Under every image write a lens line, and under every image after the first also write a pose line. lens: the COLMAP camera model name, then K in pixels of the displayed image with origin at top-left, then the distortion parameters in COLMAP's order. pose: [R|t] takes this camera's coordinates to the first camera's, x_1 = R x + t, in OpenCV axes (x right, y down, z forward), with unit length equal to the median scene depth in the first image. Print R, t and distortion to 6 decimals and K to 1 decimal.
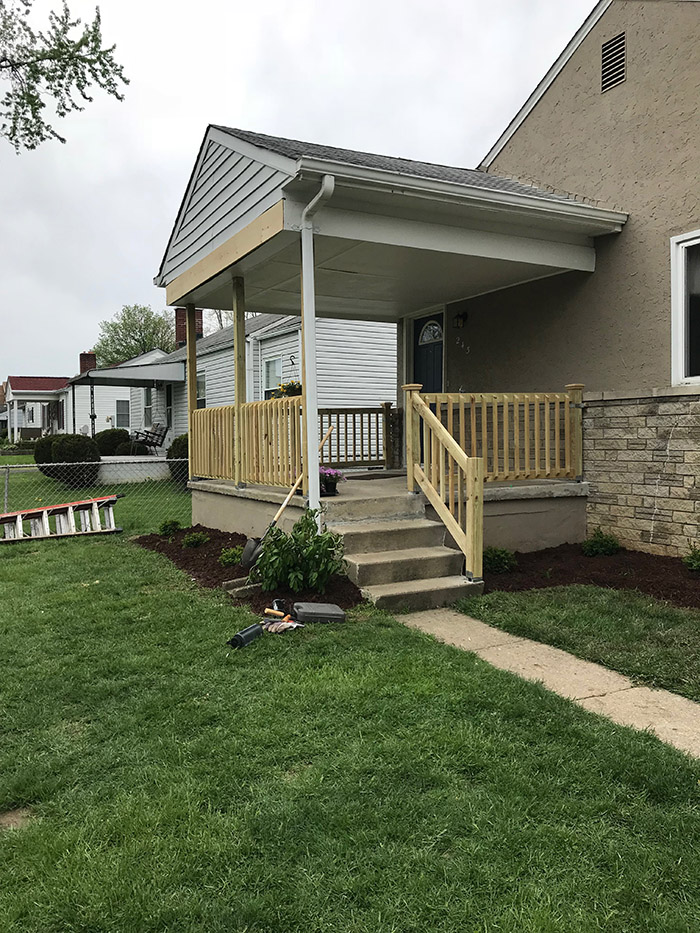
lens RADIAL K [[776.4, 0, 359.7], [0, 776.4, 460.9], [0, 0, 1]] dist [0.009118, 0.018802]
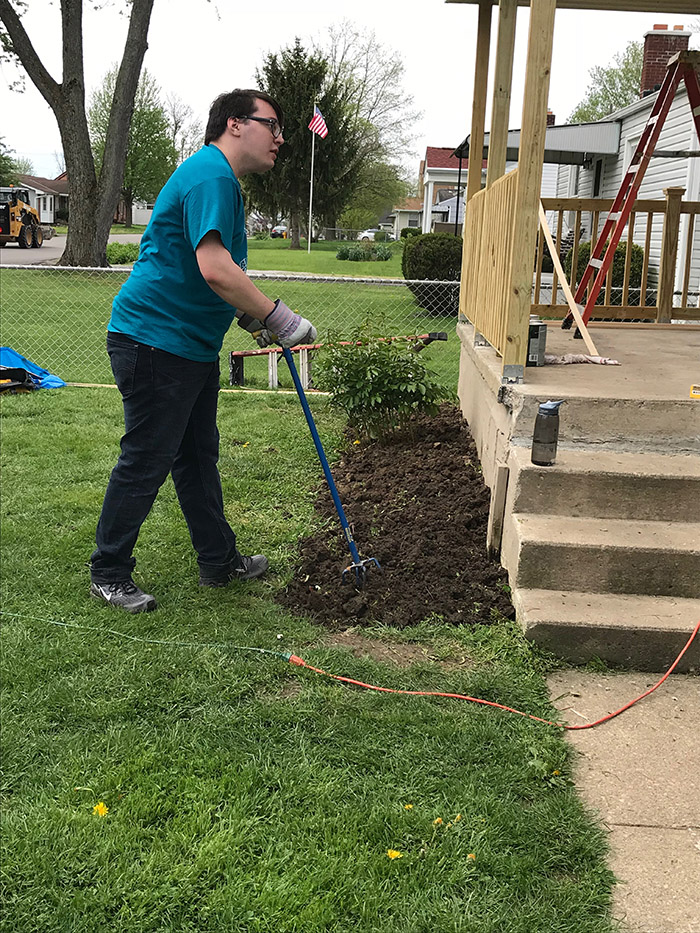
lens RADIAL K [[1122.8, 0, 343.8], [0, 1122.8, 466.2], [0, 0, 1]] dist [0.008952, 0.000000]
pose [[0.856614, 0.156642, -0.491606, 0.054748], [-0.075524, 0.980606, 0.180855, -0.005313], [0.510401, -0.117795, 0.851830, 0.093956]]
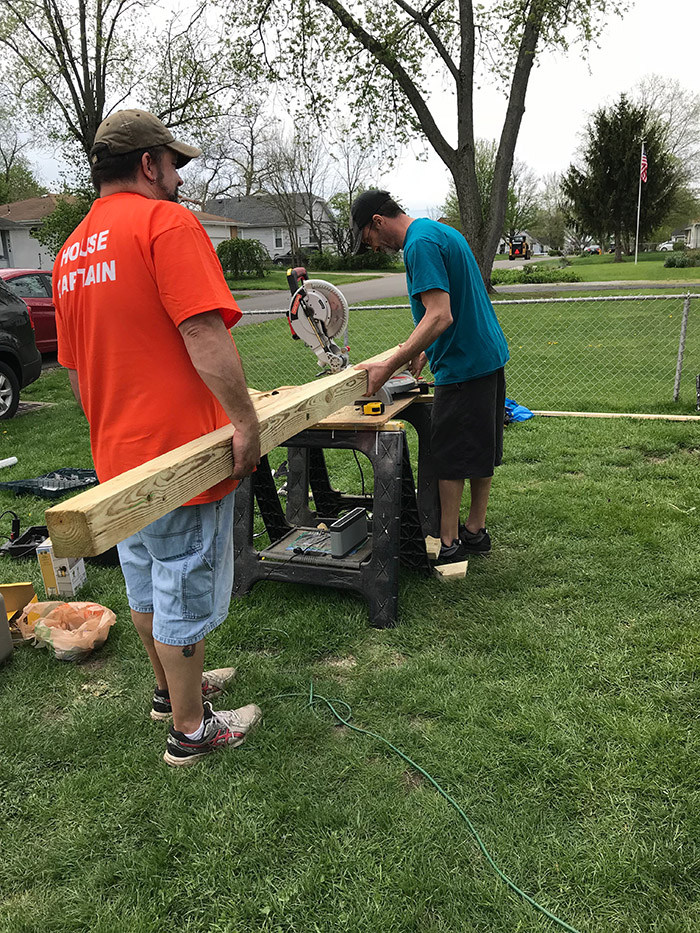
lens RADIAL K [[776.4, 0, 355.4], [0, 776.4, 467.4], [0, 0, 1]] dist [0.009118, 0.018802]
pose [[0.642938, 0.188795, -0.742285, -0.047813], [0.003287, 0.968455, 0.249167, -0.007160], [0.765911, -0.162639, 0.622036, 0.149481]]
